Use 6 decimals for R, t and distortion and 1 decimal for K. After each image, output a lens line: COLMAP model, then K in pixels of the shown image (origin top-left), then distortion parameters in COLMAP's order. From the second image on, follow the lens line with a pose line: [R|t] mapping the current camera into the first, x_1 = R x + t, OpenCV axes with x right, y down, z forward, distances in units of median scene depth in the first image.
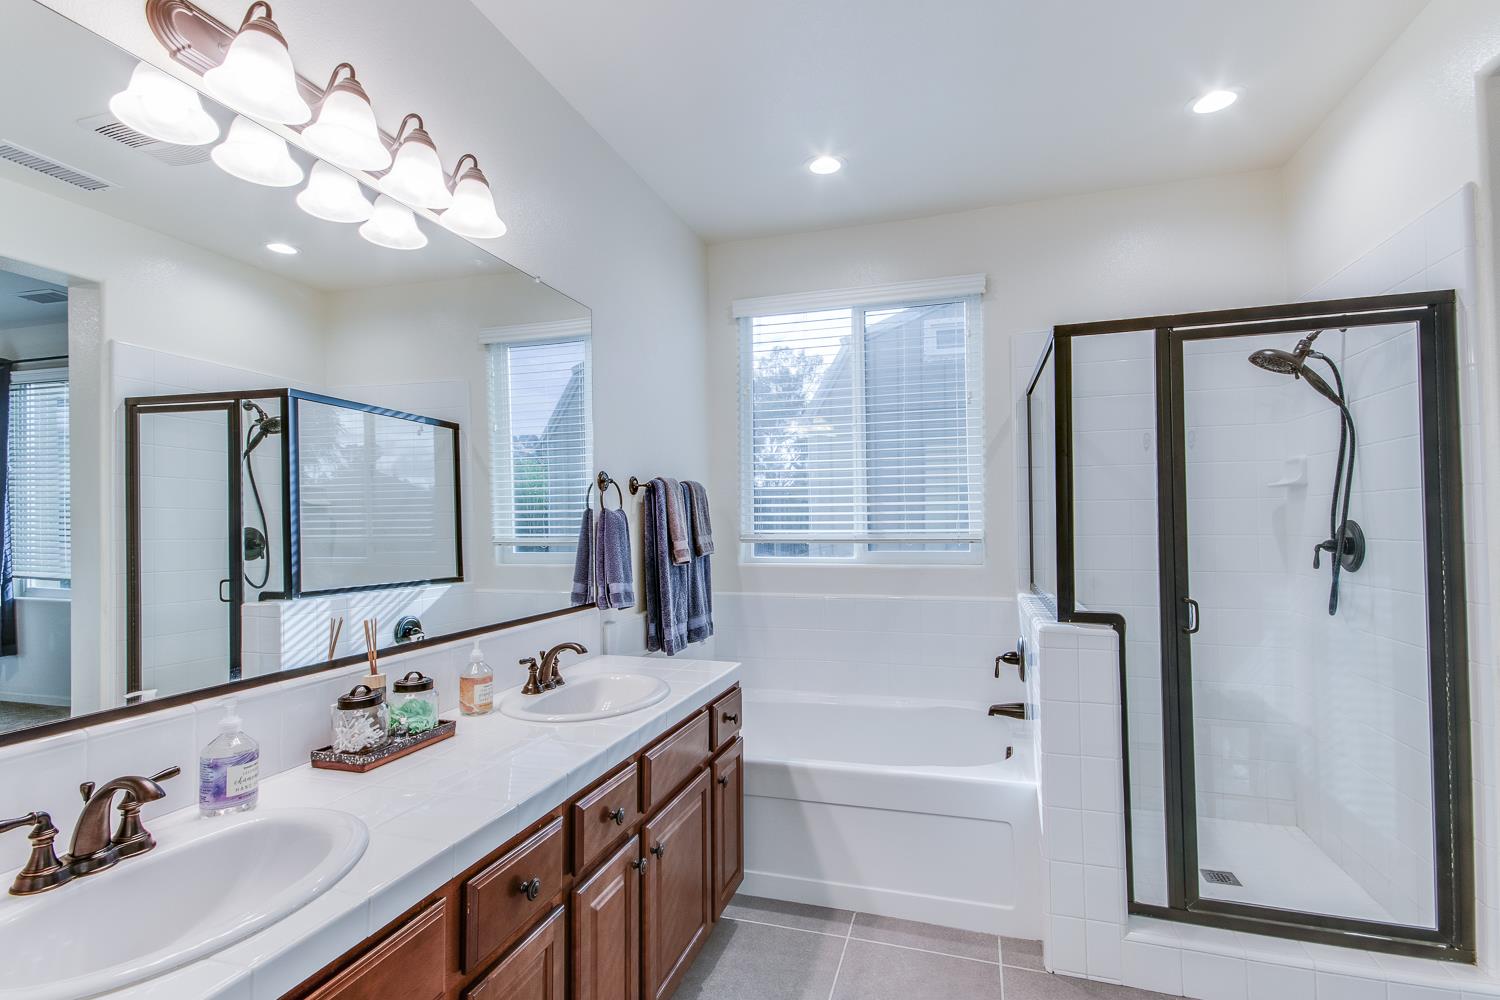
lens RADIAL K [[695.4, 0, 756.9], [0, 695.4, 505.2], [0, 0, 1]] dist [0.012516, 0.001672]
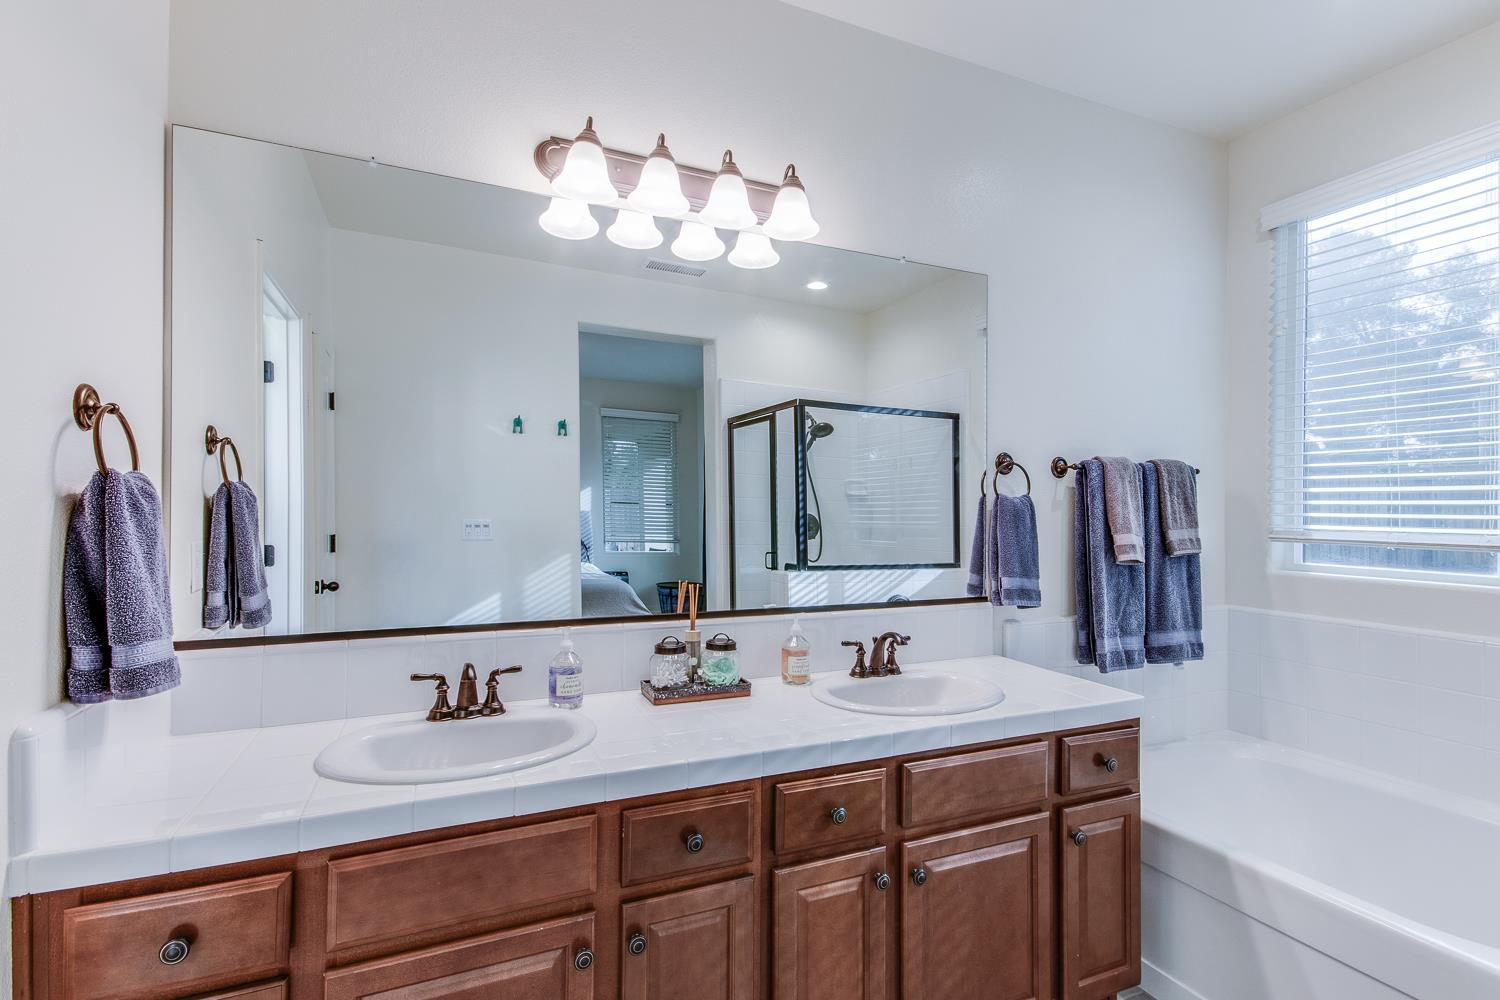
lens RADIAL K [[695.4, 0, 749.1], [0, 695.4, 506.8], [0, 0, 1]] dist [0.012516, 0.001672]
pose [[0.654074, 0.004812, -0.756415, 0.227277], [0.006608, 0.999905, 0.012075, 0.007464], [0.756402, -0.012896, 0.653980, 0.152115]]
